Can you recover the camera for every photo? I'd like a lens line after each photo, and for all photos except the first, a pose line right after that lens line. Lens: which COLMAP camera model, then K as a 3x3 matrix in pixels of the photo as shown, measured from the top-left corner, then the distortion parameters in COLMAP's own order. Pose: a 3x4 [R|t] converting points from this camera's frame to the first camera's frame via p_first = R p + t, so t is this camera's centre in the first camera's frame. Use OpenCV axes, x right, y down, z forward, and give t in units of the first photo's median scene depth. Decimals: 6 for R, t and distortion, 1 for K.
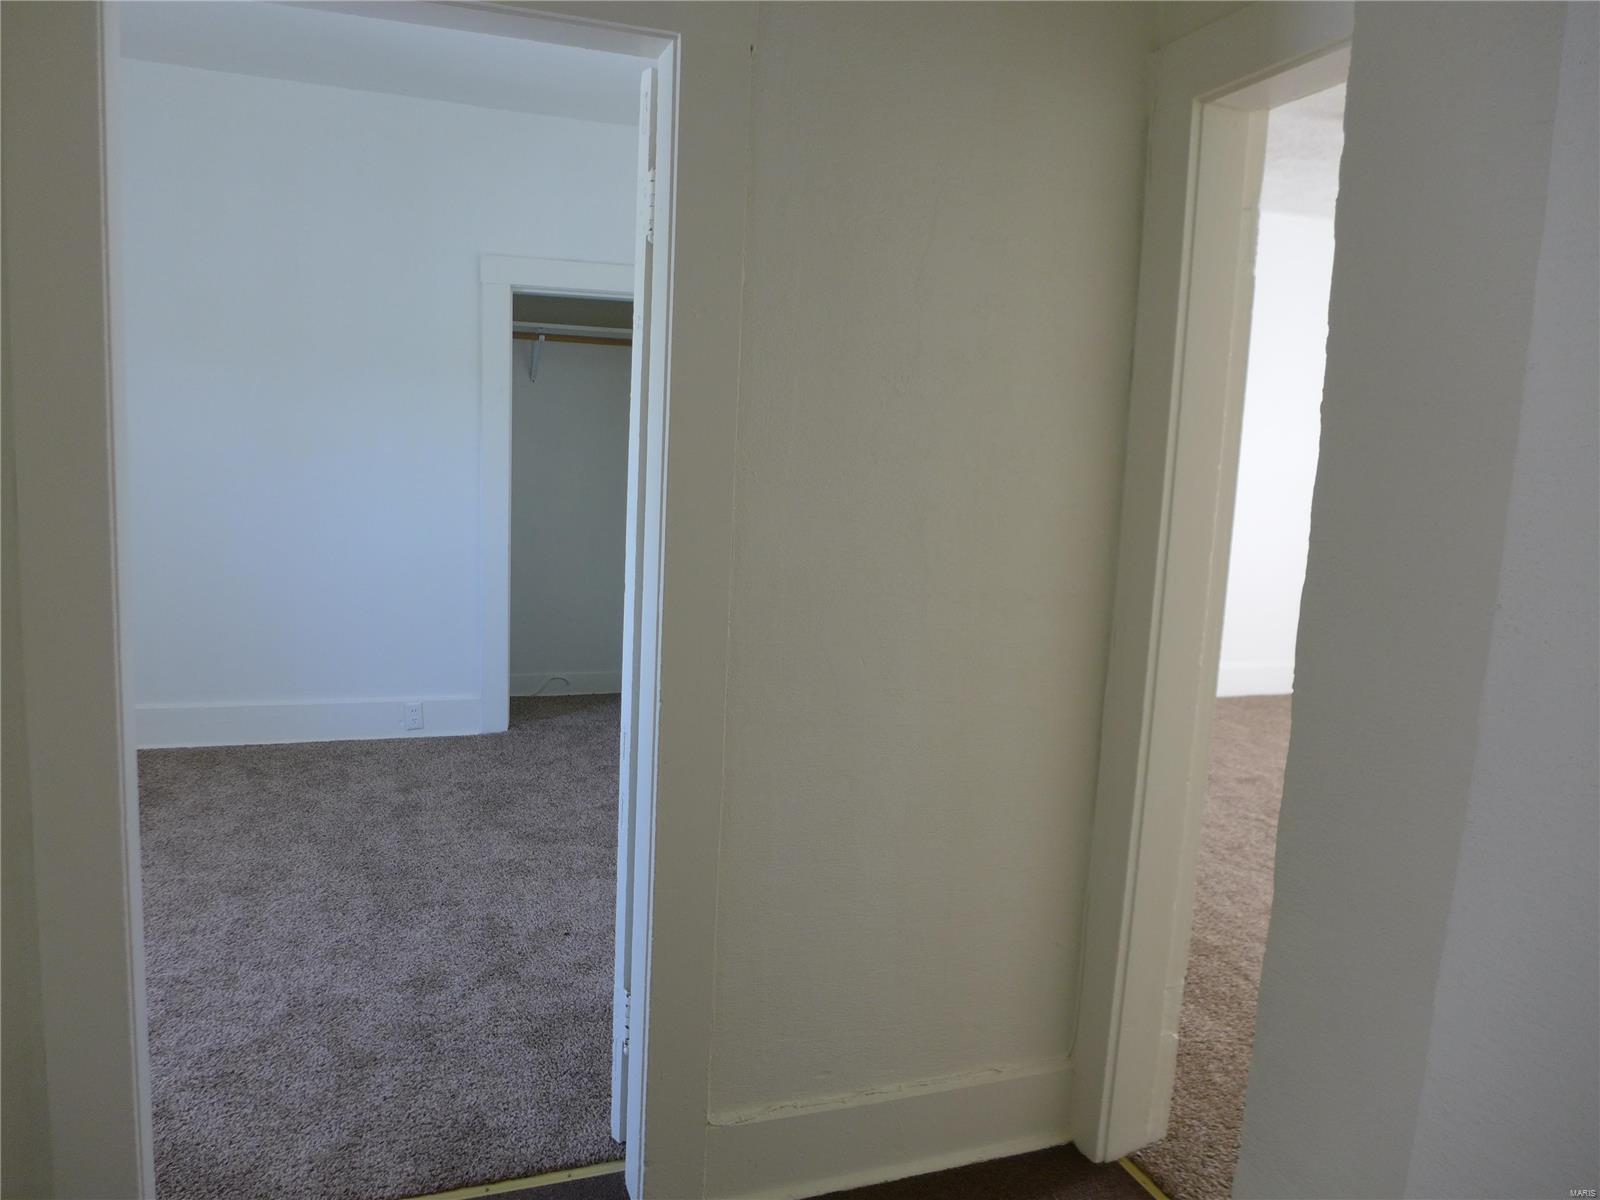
lens RADIAL K [[1186.6, 0, 800.0], [0, 1186.6, 600.0], [0, 0, 1]] dist [-0.060303, 0.035021]
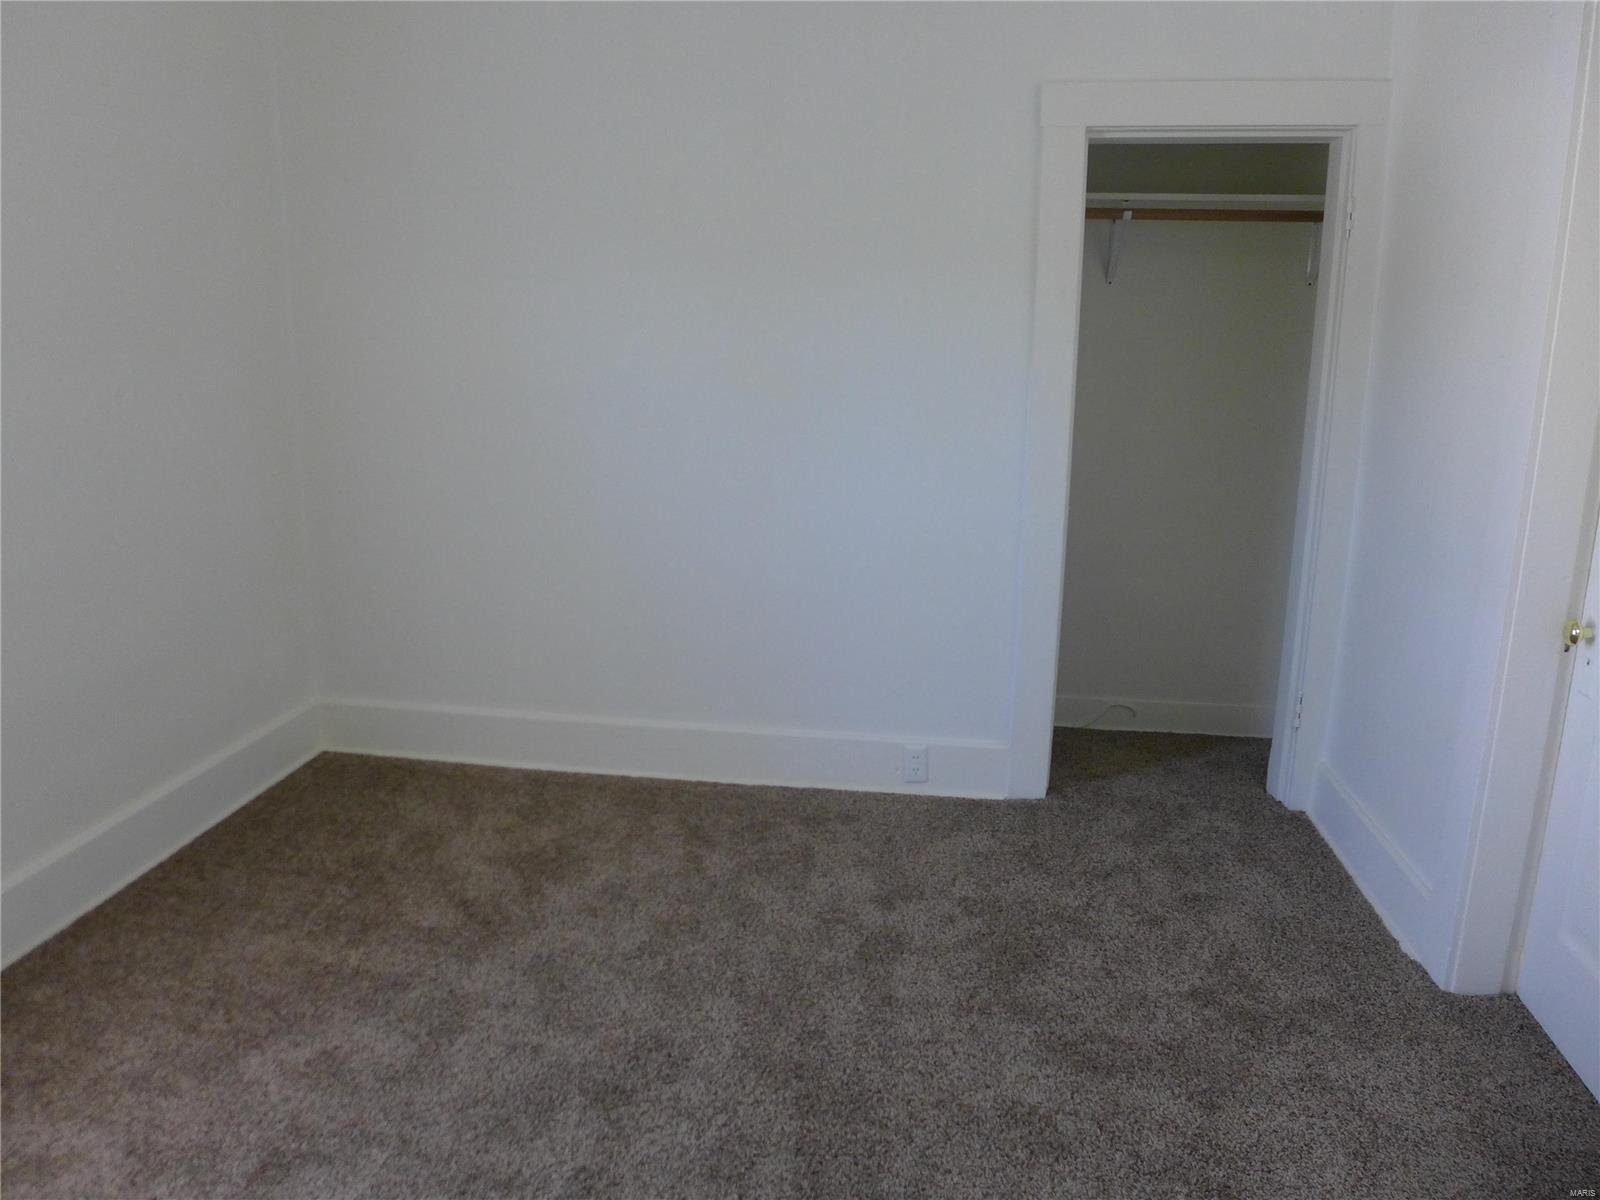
lens RADIAL K [[1186.6, 0, 800.0], [0, 1186.6, 600.0], [0, 0, 1]] dist [-0.060303, 0.035021]
pose [[0.896664, 0.069206, -0.437269, -0.096586], [-0.042315, 0.996581, 0.070956, -0.053614], [0.440685, -0.045121, 0.896527, 0.379863]]
